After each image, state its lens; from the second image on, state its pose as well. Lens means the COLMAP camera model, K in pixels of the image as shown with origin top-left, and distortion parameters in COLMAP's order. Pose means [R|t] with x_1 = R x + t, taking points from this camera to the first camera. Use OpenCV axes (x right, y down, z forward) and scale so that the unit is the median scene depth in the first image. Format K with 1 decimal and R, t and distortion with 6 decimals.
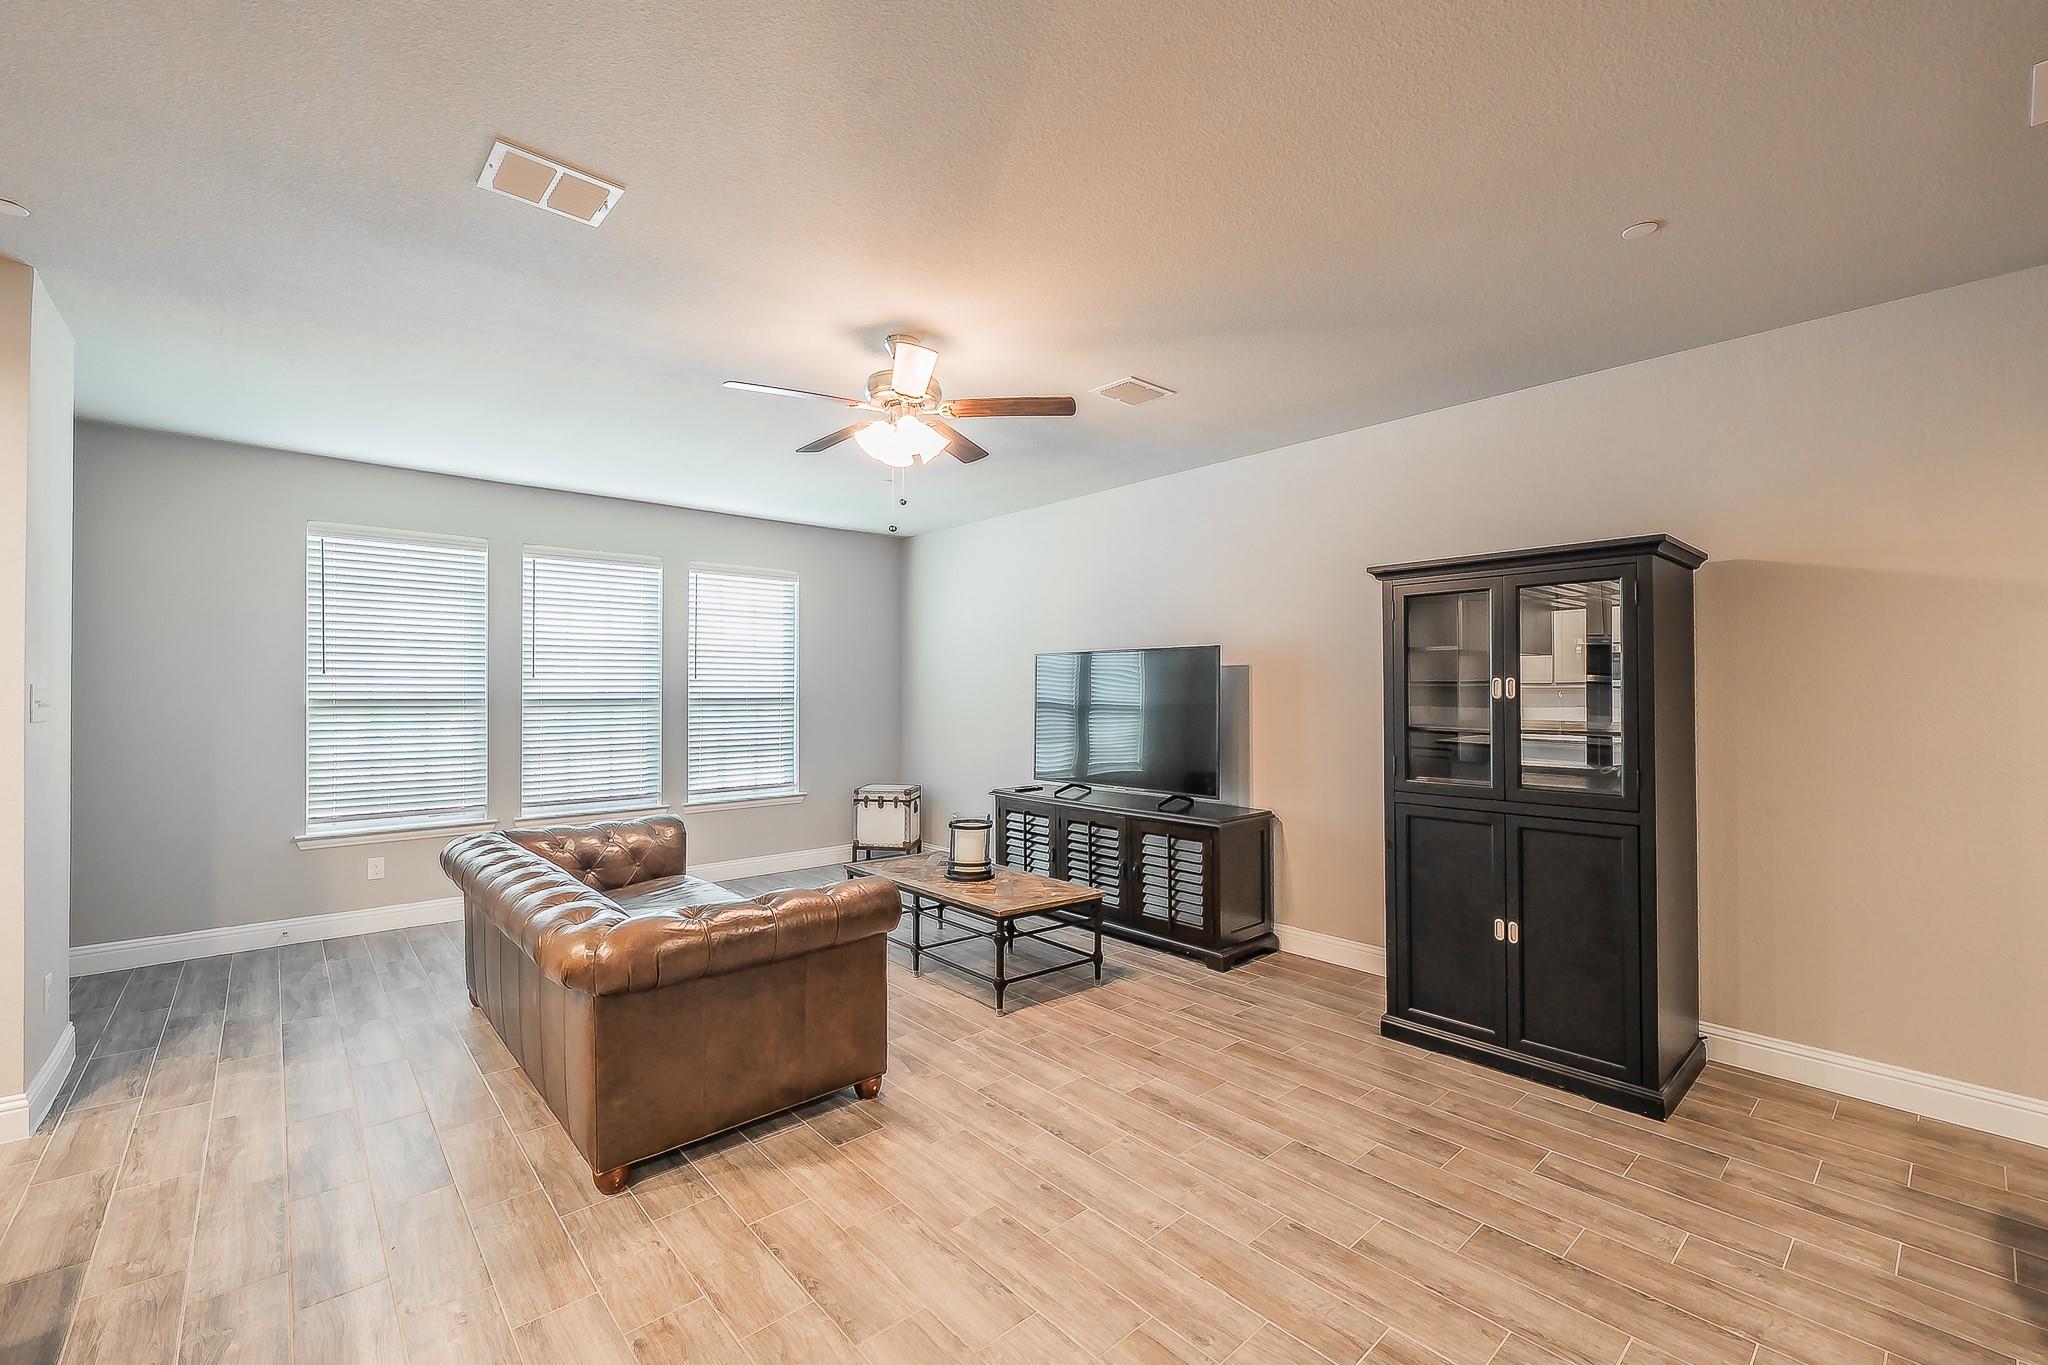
lens RADIAL K [[864.5, 0, 1024.0], [0, 864.5, 682.5], [0, 0, 1]] dist [-0.000576, -0.000346]
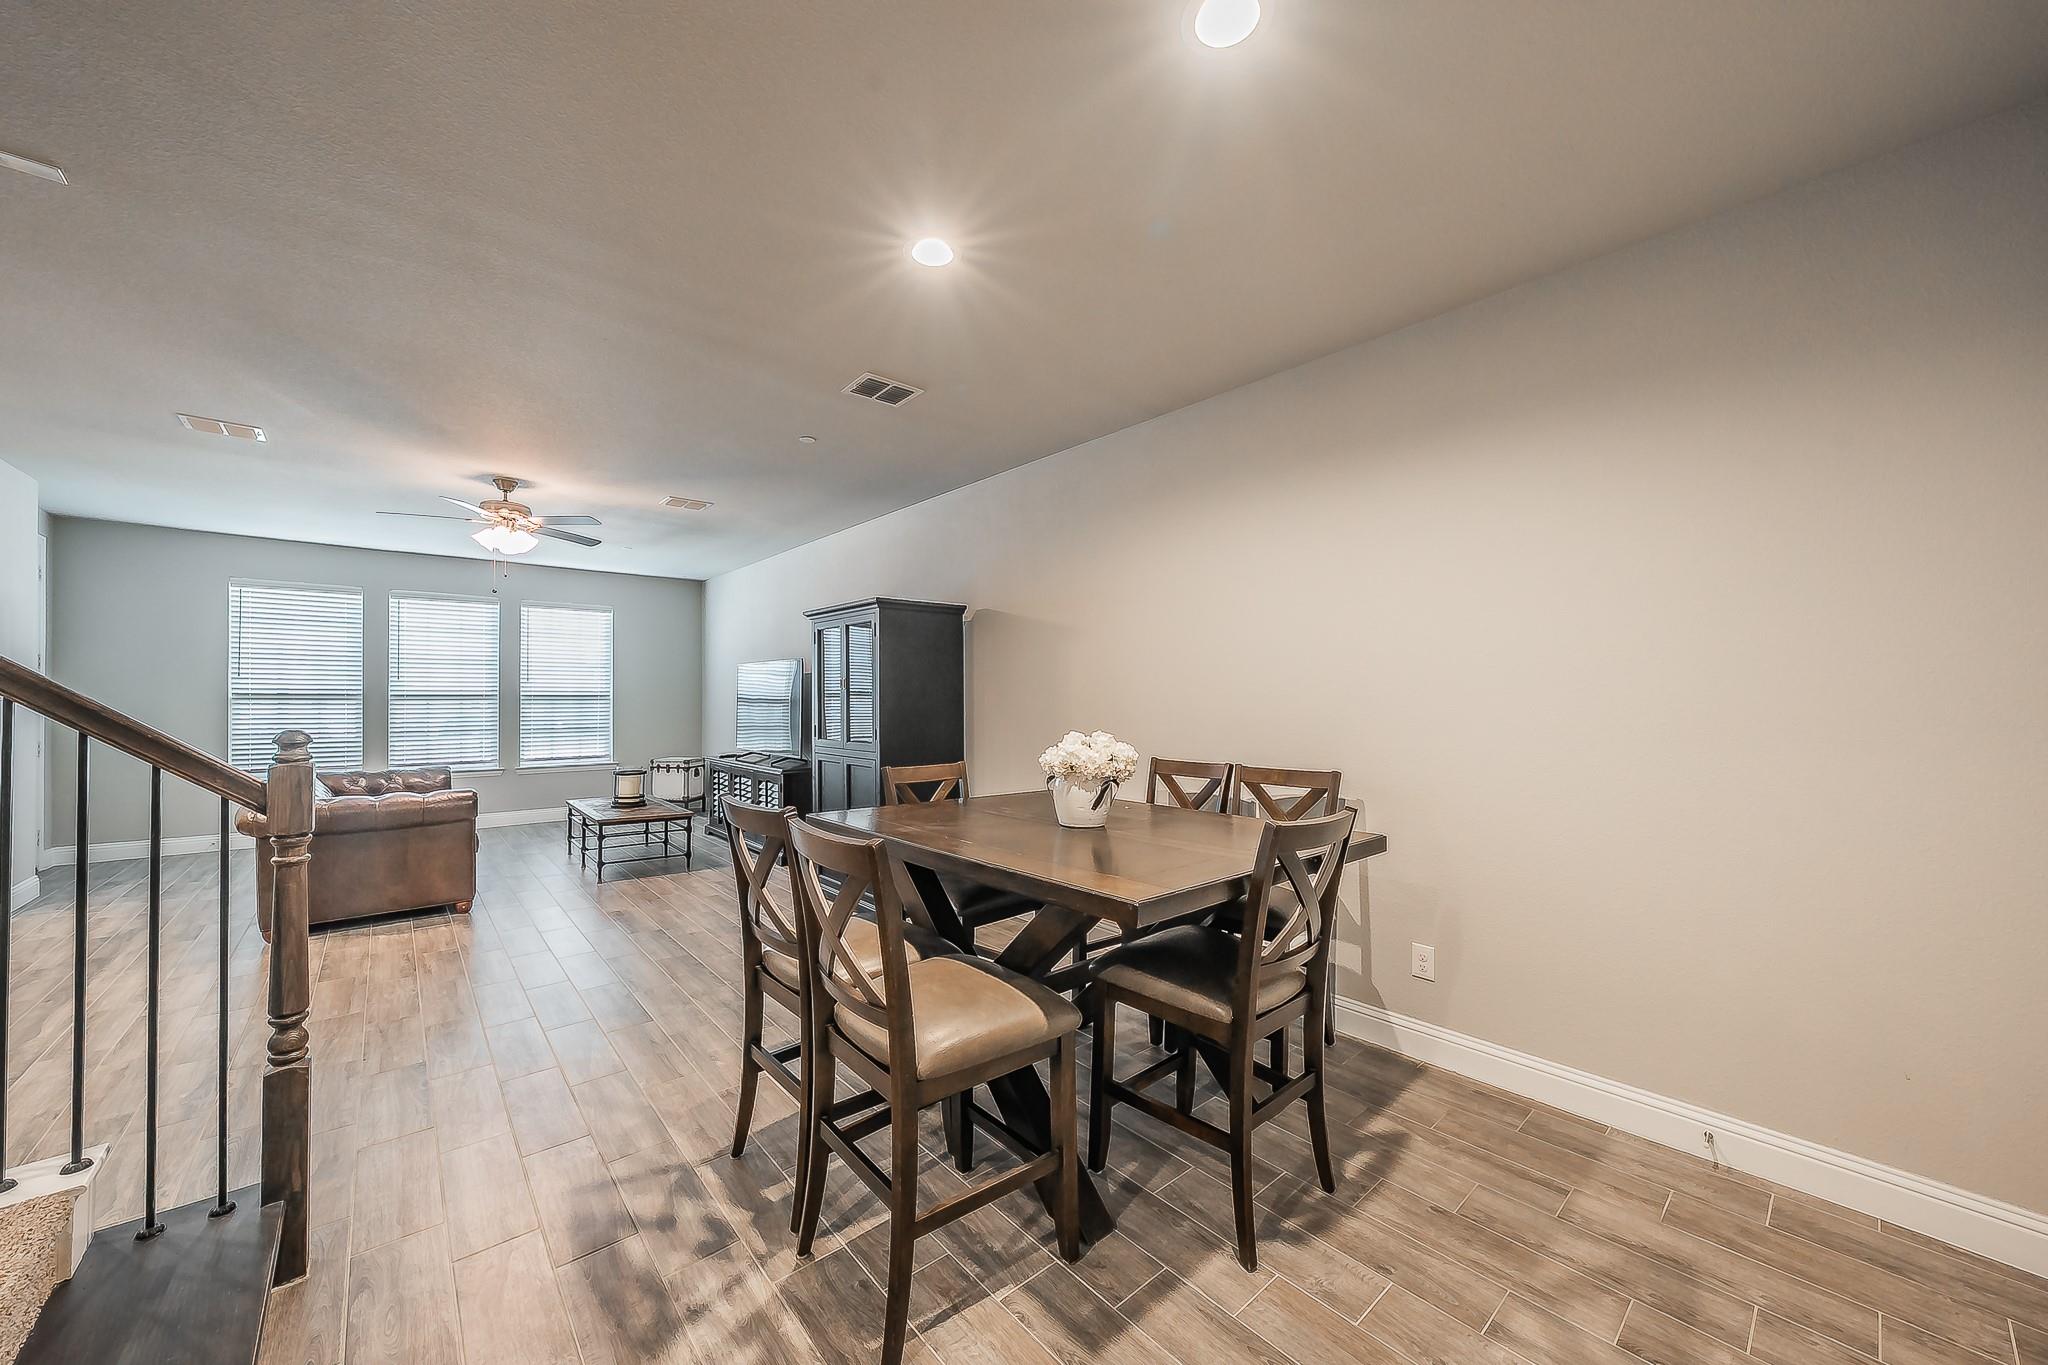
lens RADIAL K [[764.0, 0, 1023.5], [0, 764.0, 693.2], [0, 0, 1]] dist [-0.028979, 0.021840]
pose [[0.999893, 0.000757, -0.014585, 0.494532], [-0.000681, 0.999986, 0.005271, 0.008589], [0.014589, -0.005260, 0.999880, -0.268854]]
